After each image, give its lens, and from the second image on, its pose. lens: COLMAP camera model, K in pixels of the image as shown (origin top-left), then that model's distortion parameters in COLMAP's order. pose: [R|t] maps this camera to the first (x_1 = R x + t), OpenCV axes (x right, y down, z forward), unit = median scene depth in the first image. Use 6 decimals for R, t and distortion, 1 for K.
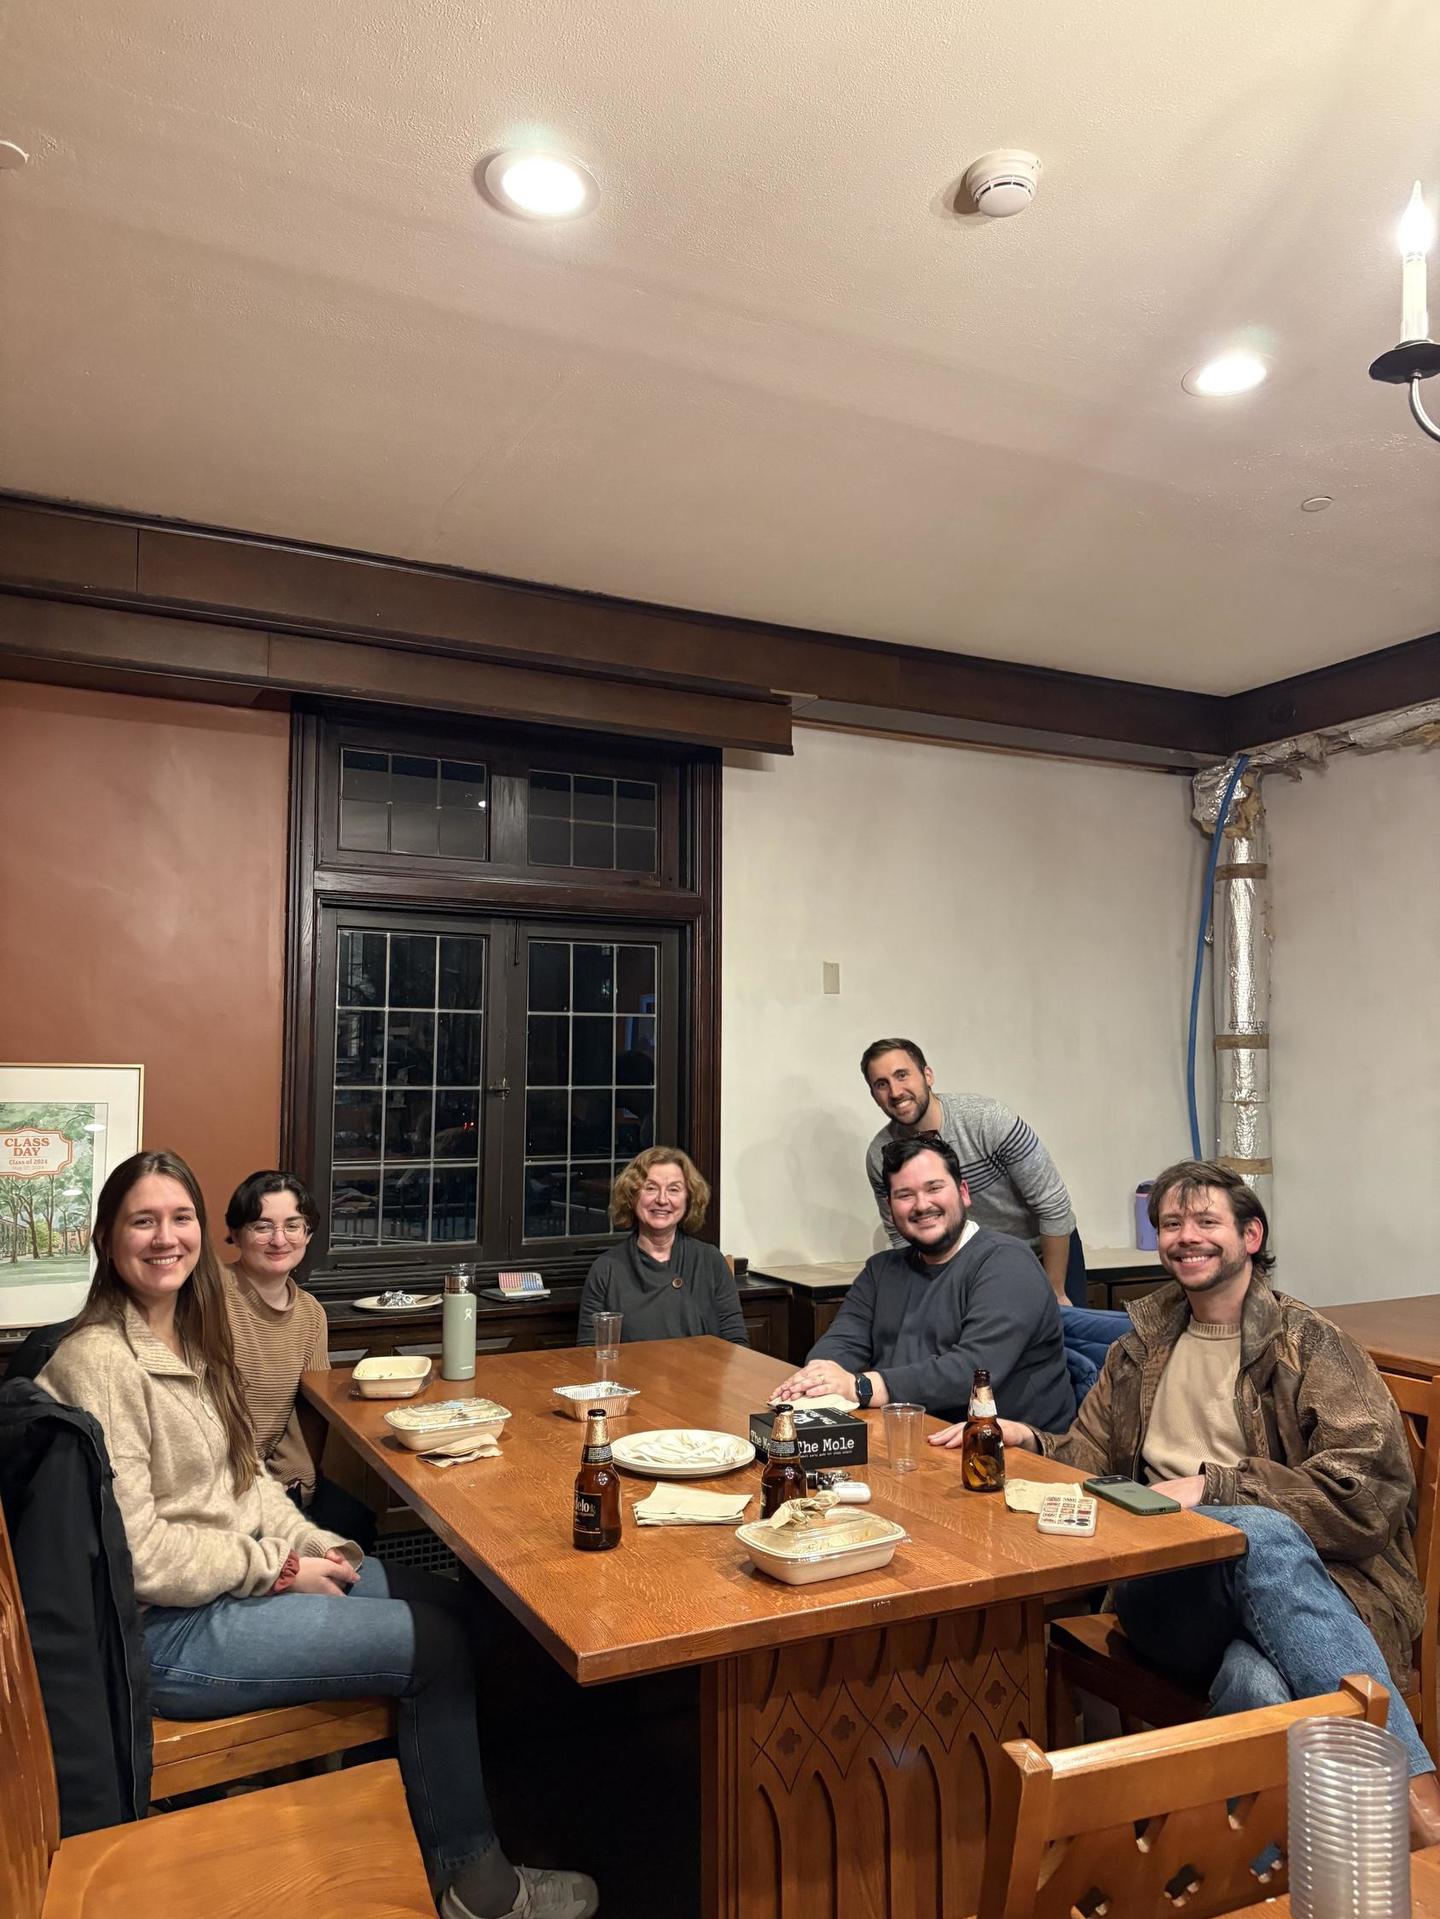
lens RADIAL K [[1403.0, 0, 723.8], [0, 1403.0, 986.5], [0, 0, 1]] dist [0.037273, -0.039846]
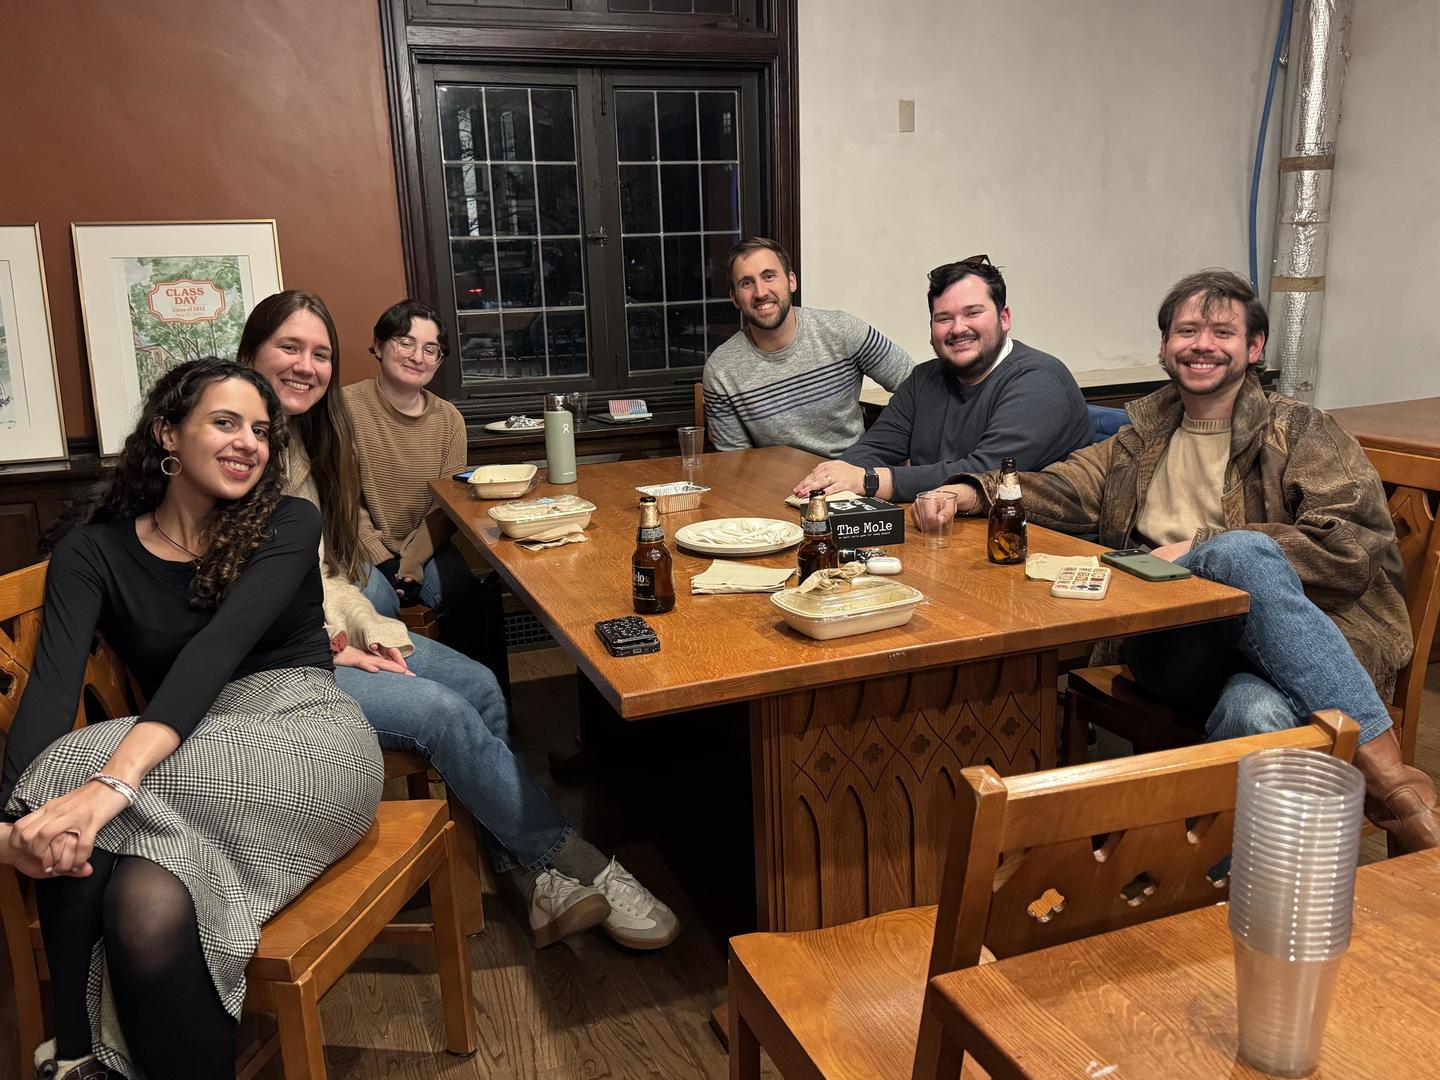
lens RADIAL K [[1178.9, 0, 720.0], [0, 1178.9, 540.0], [0, 0, 1]] dist [0.116207, -0.203243]
pose [[0.994885, -0.014317, -0.099997, 0.050311], [0.043886, 0.952865, 0.300202, 0.046531], [0.090986, -0.303055, 0.948620, 0.091772]]
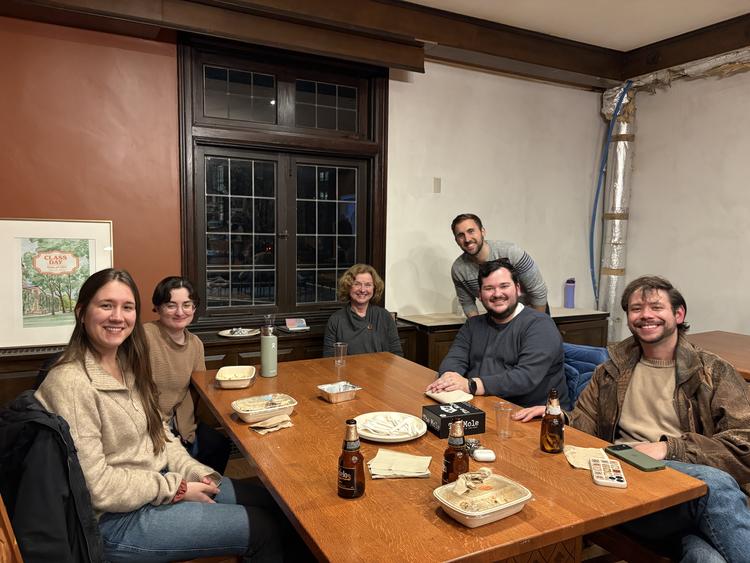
lens RADIAL K [[548.3, 0, 377.6], [0, 548.3, 285.2], [0, 0, 1]] dist [0.037273, -0.039846]
pose [[0.999799, 0.009133, 0.017863, -0.059856], [-0.011918, 0.986623, 0.162579, 0.020966], [-0.016139, -0.162760, 0.986534, 0.300481]]
